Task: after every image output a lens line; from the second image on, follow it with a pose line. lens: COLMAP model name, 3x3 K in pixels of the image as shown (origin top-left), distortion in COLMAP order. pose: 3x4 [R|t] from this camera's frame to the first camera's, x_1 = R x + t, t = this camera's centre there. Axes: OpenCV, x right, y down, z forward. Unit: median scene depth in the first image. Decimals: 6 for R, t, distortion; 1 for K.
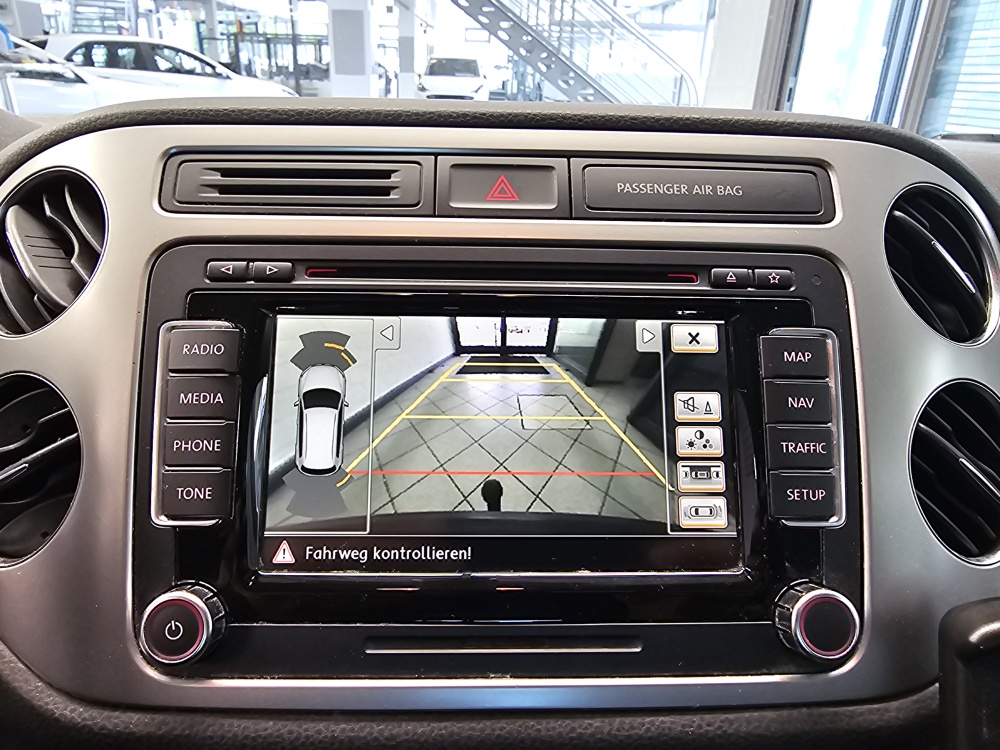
lens RADIAL K [[686.9, 0, 483.8], [0, 686.9, 373.7], [0, 0, 1]] dist [-0.000621, -0.003000]
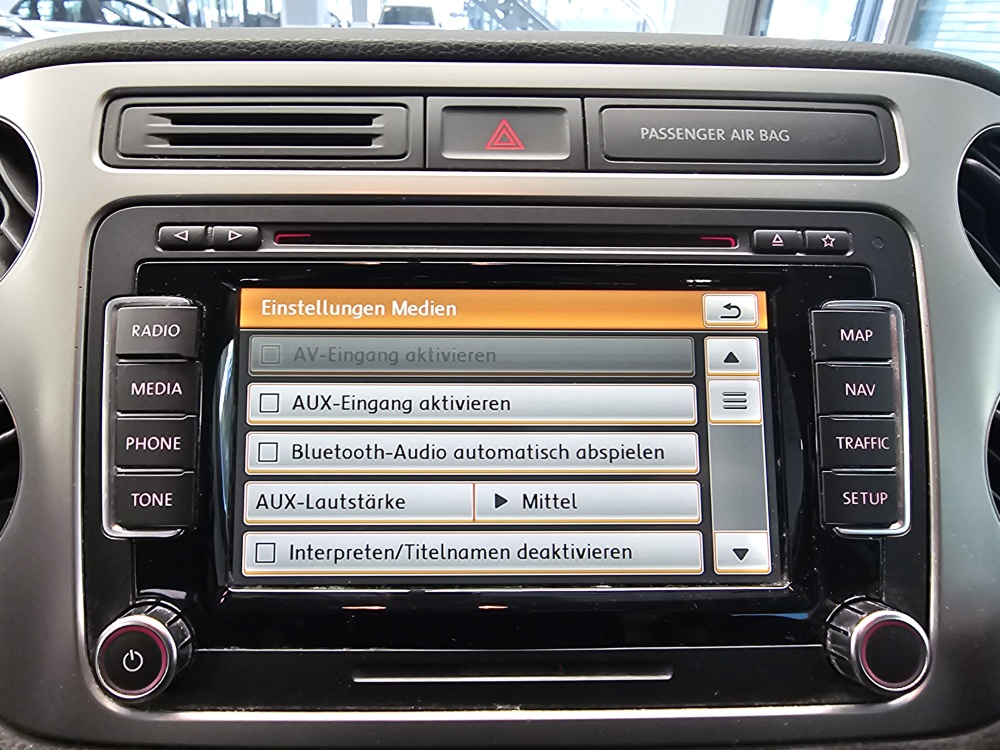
lens RADIAL K [[681.2, 0, 430.0], [0, 681.2, 374.8], [0, 0, 1]] dist [-0.002116, 0.000919]
pose [[0.999904, -0.004521, -0.013104, -0.056687], [0.005368, 0.997849, 0.065338, -0.032939], [0.012781, -0.065402, 0.997777, 0.152045]]
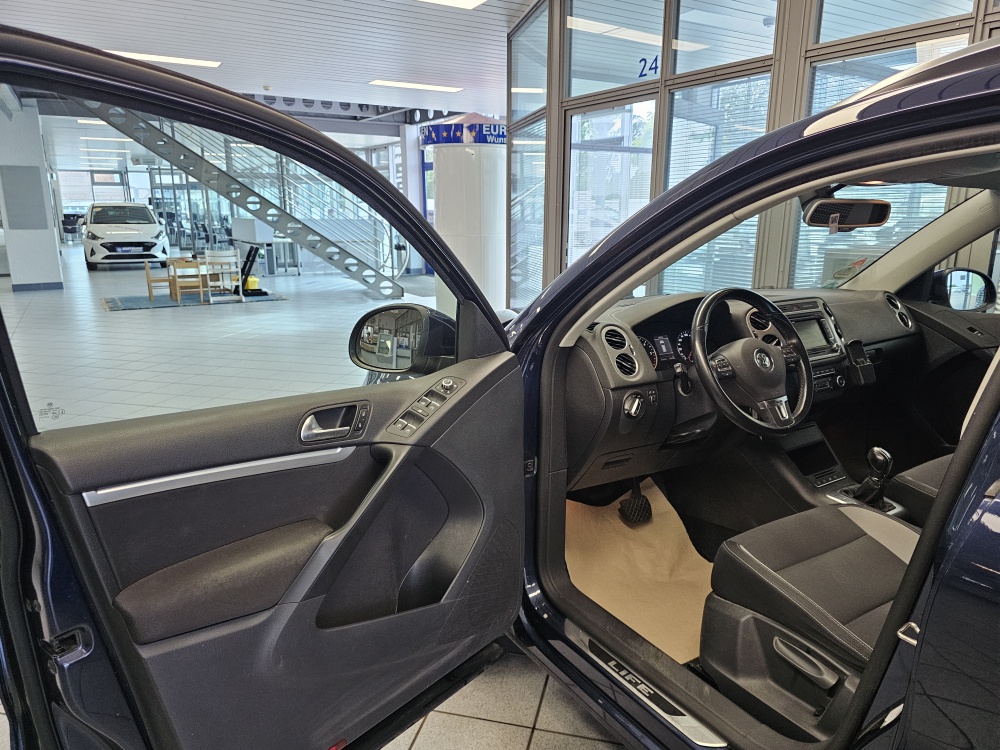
lens RADIAL K [[677.7, 0, 500.0], [0, 677.7, 375.0], [0, 0, 1]] dist [0.077397, -0.074210]
pose [[0.856310, -0.147508, 0.494949, -7.858543], [0.228998, 0.967432, -0.107868, 0.655211], [-0.462918, 0.205710, 0.862201, -4.735770]]
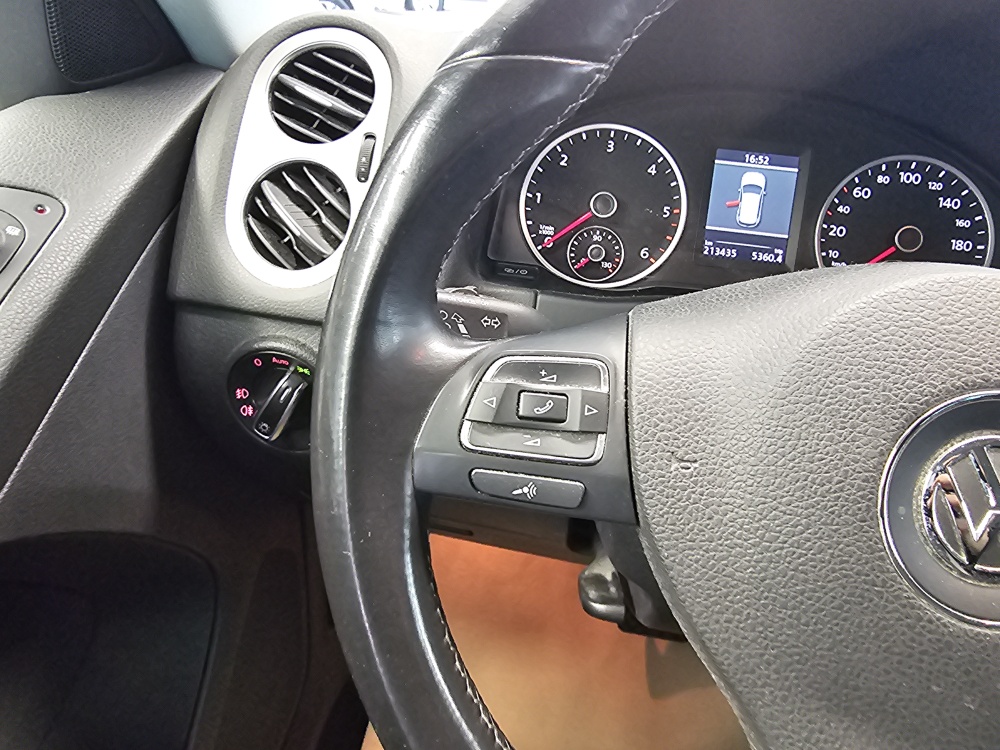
lens RADIAL K [[645.5, 0, 478.4], [0, 645.5, 362.8], [0, 0, 1]] dist [-0.006097, -0.003307]
pose [[0.984790, 0.115651, -0.129666, -2.223123], [-0.095517, 0.983756, 0.151991, 0.114575], [0.145137, -0.137294, 0.979840, -0.415318]]
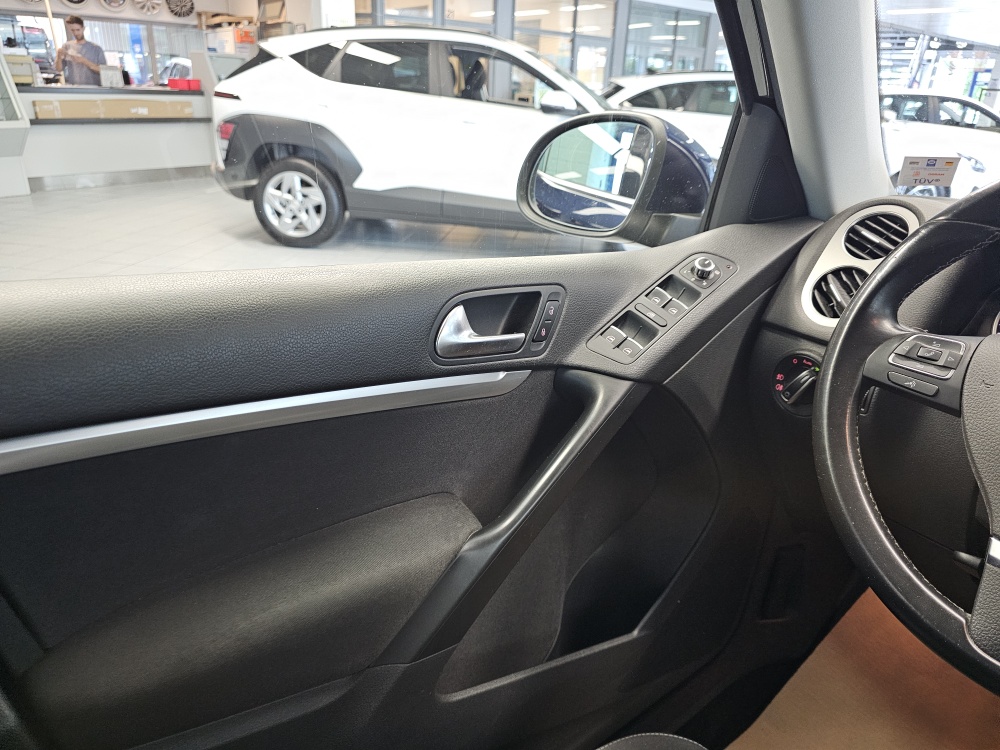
lens RADIAL K [[666.4, 0, 506.1], [0, 666.4, 369.3], [0, 0, 1]] dist [0.047339, -0.062742]
pose [[0.609046, 0.295438, -0.736056, -1.428837], [-0.335520, 0.936878, 0.098419, 0.599375], [0.718672, 0.187020, 0.669727, -2.081025]]
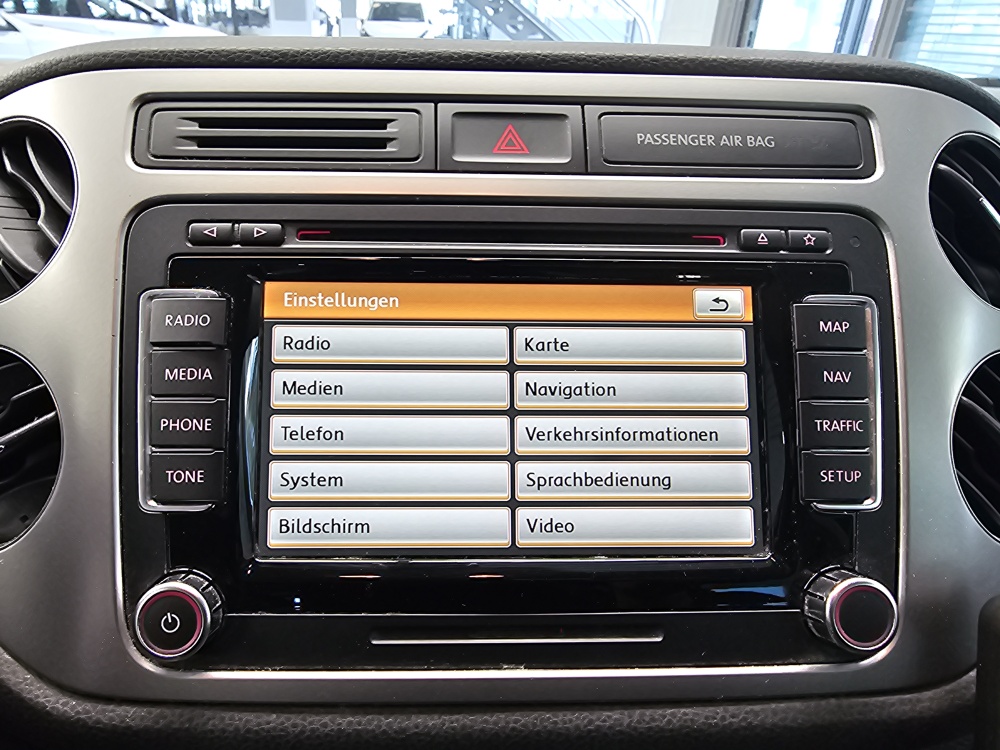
lens RADIAL K [[681.9, 0, 426.0], [0, 681.9, 381.2], [0, 0, 1]] dist [0.000770, -0.002642]
pose [[0.999995, -0.002020, -0.002594, -0.085586], [0.002212, 0.997103, 0.076036, -0.022274], [0.002433, -0.076041, 0.997102, 0.083622]]
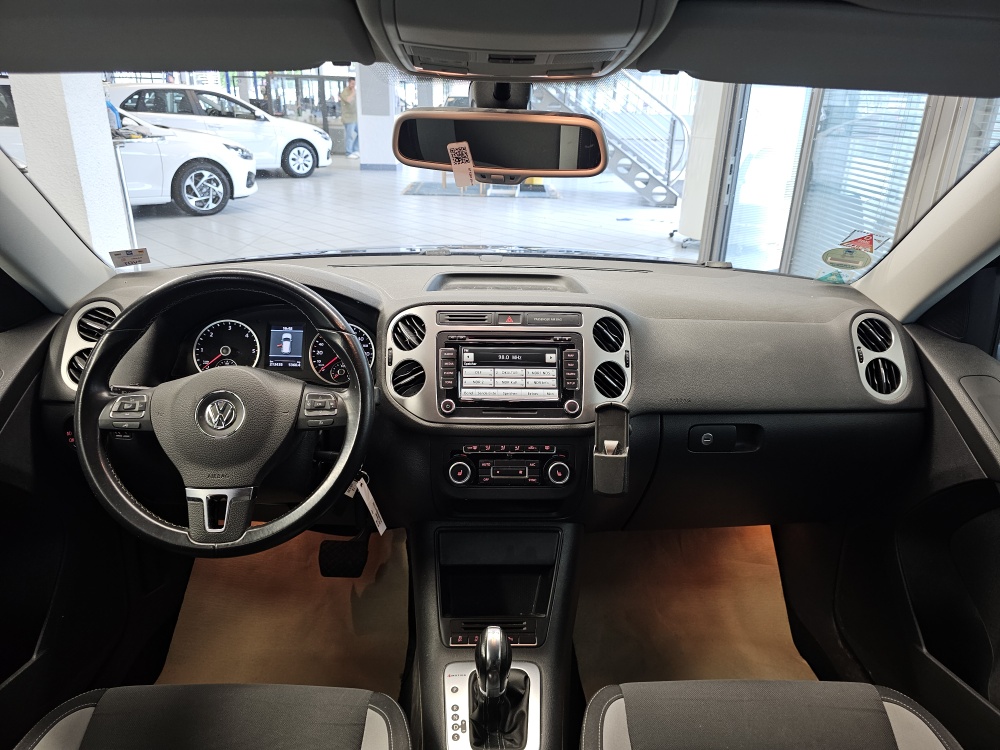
lens RADIAL K [[666.4, 0, 506.1], [0, 666.4, 369.3], [0, 0, 1]] dist [0.047339, -0.062742]
pose [[0.999898, -0.001397, 0.014248, -0.062891], [0.001827, 0.999542, -0.030218, 0.209402], [-0.014200, 0.030241, 0.999442, -3.606177]]
